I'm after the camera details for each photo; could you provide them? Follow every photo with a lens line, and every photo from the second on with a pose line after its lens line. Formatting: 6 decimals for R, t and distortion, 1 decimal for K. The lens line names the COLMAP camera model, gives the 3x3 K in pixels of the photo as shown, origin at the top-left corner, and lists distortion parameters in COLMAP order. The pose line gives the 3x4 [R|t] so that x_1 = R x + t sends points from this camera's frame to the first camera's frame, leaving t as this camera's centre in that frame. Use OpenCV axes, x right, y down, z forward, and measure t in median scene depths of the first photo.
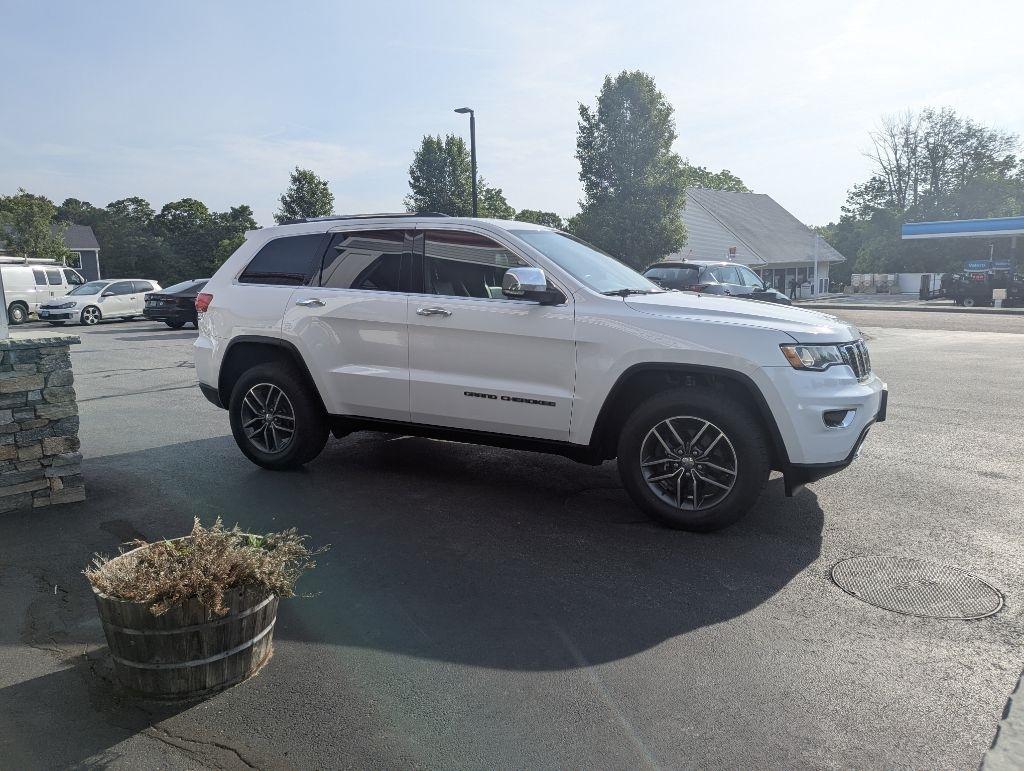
lens RADIAL K [[719.6, 0, 506.4], [0, 719.6, 361.6], [0, 0, 1]] dist [0.063608, -0.060541]
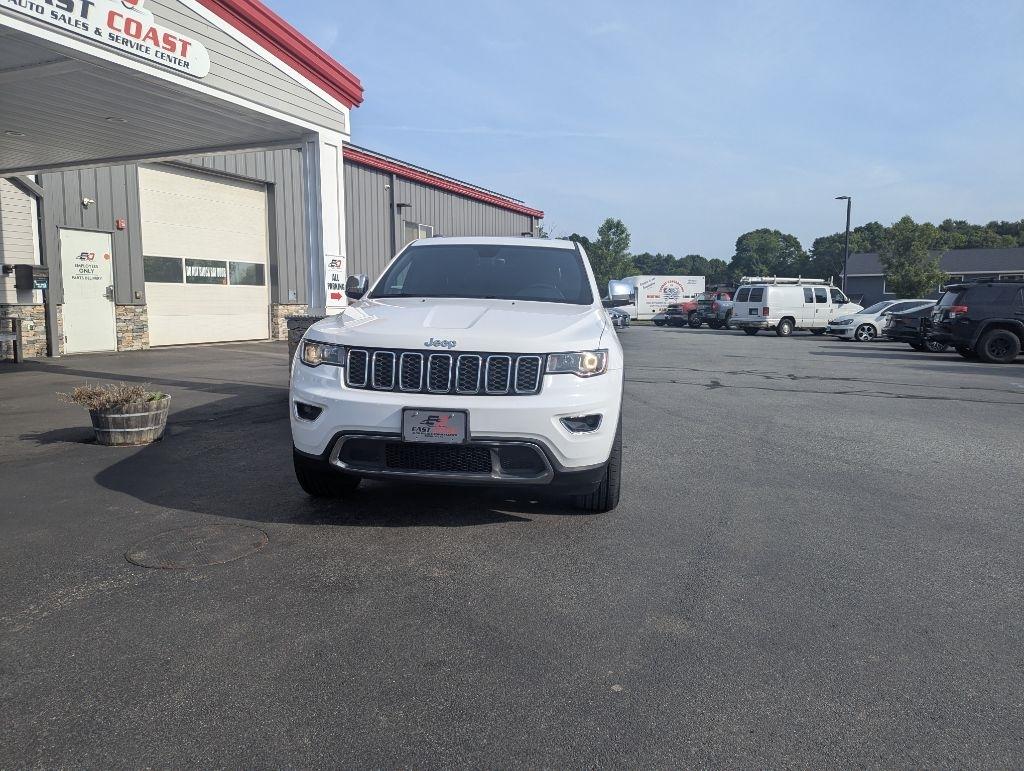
lens RADIAL K [[719.6, 0, 506.0], [0, 719.6, 369.8], [0, 0, 1]] dist [0.063608, -0.060541]
pose [[0.353353, 0.109107, -0.929106, 1.075888], [-0.128494, 0.989423, 0.067322, -0.064455], [0.926623, 0.095596, 0.363635, 0.616090]]
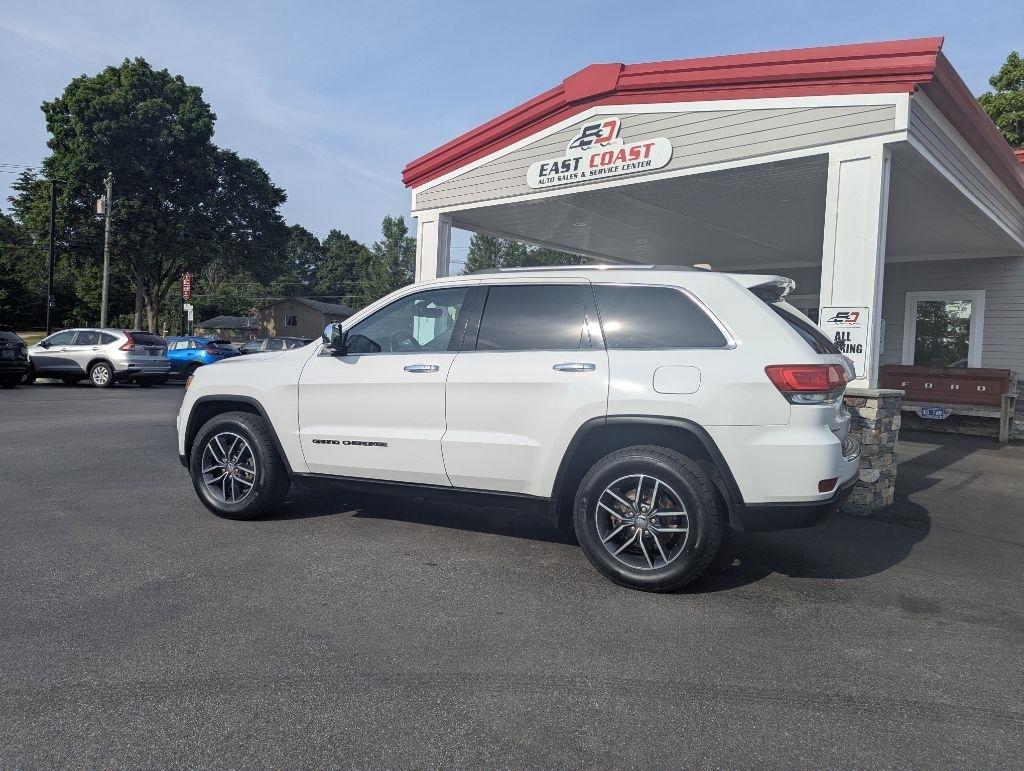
lens RADIAL K [[719.6, 0, 504.0], [0, 719.6, 372.4], [0, 0, 1]] dist [0.063608, -0.060541]
pose [[-0.999465, -0.020714, -0.025299, -0.000030], [-0.024309, 0.988196, 0.151253, -0.219772], [0.021868, 0.151787, -0.988171, 2.009570]]
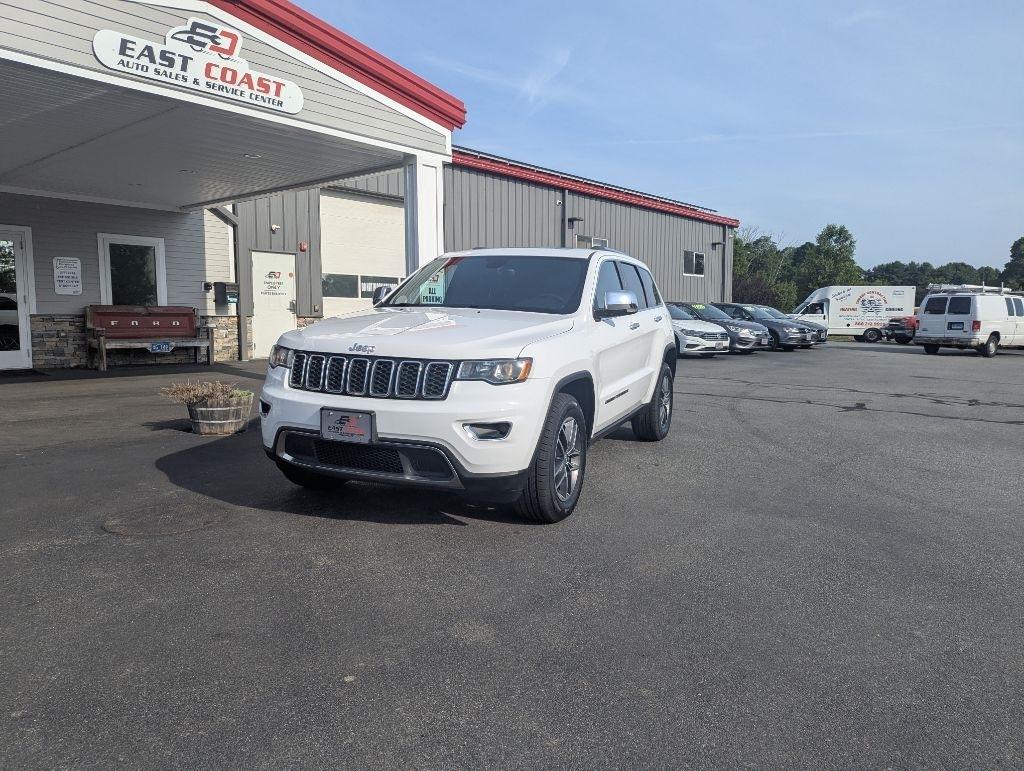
lens RADIAL K [[719.6, 0, 509.9], [0, 719.6, 379.7], [0, 0, 1]] dist [0.063608, -0.060541]
pose [[0.063664, 0.109422, -0.991954, 1.153282], [-0.132976, 0.986038, 0.100235, -0.098131], [0.989072, 0.125525, 0.077326, 0.909809]]
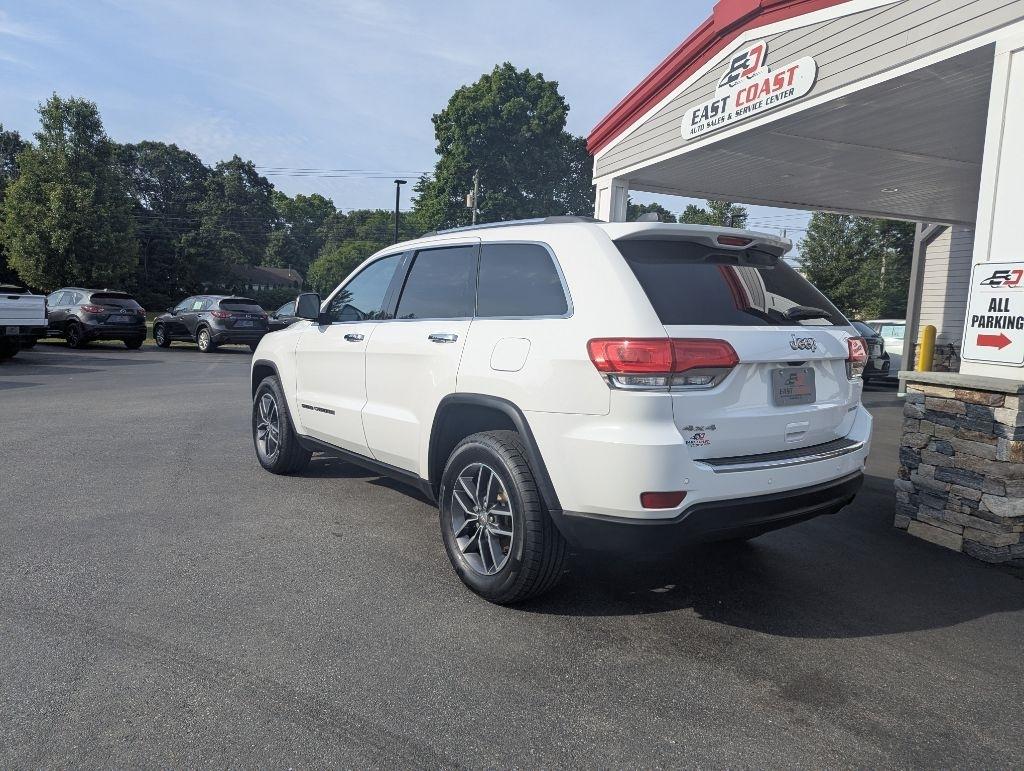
lens RADIAL K [[719.6, 0, 511.0], [0, 719.6, 371.3], [0, 0, 1]] dist [0.063608, -0.060541]
pose [[-0.894858, -0.057892, 0.442581, -0.460046], [0.025281, 0.983388, 0.179749, -0.201091], [-0.445635, 0.172039, -0.878529, 1.829126]]
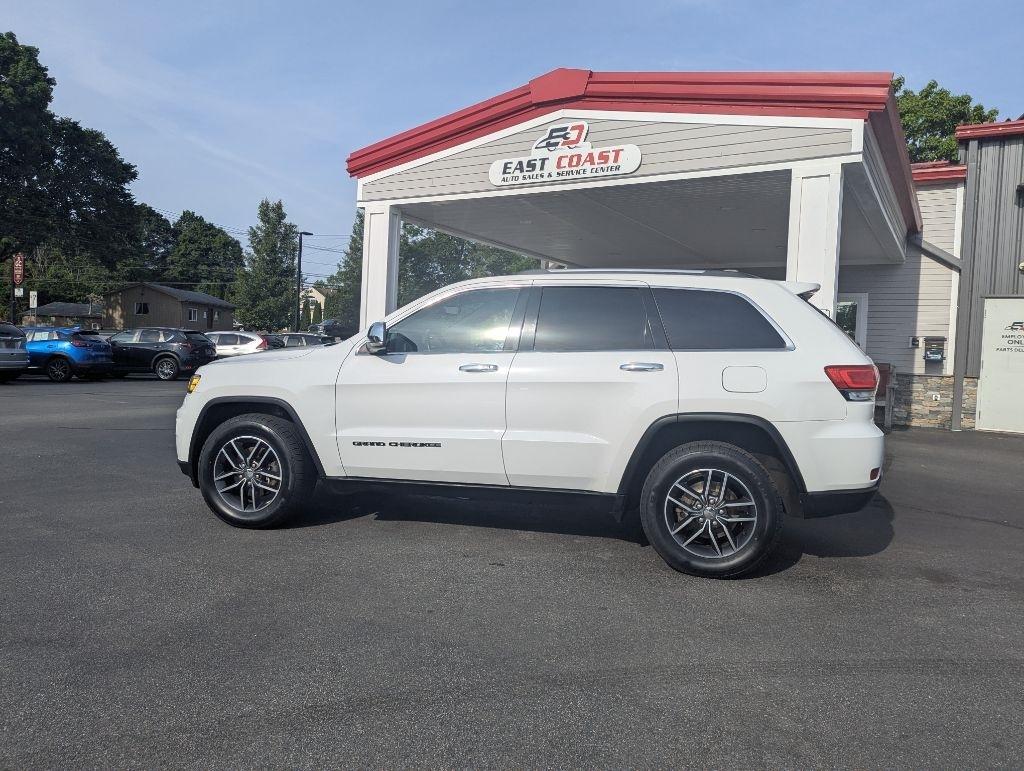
lens RADIAL K [[719.6, 0, 516.9], [0, 719.6, 361.6], [0, 0, 1]] dist [0.063608, -0.060541]
pose [[-0.973930, -0.019105, -0.226045, 0.223367], [-0.052036, 0.988692, 0.140640, -0.222538], [0.220802, 0.148736, -0.963911, 1.992263]]
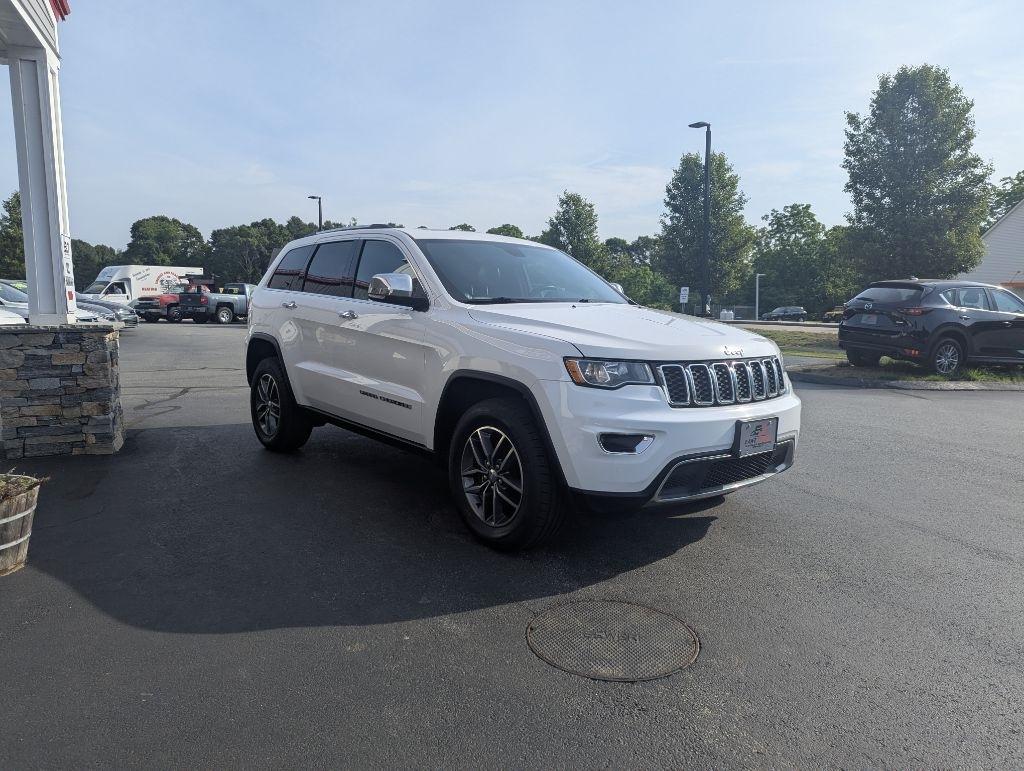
lens RADIAL K [[719.6, 0, 510.7], [0, 719.6, 361.8], [0, 0, 1]] dist [0.063608, -0.060541]
pose [[0.915394, 0.057180, -0.398477, 0.473913], [-0.068172, 0.997583, -0.013458, -0.000655], [0.396745, 0.039485, 0.917079, 0.090775]]
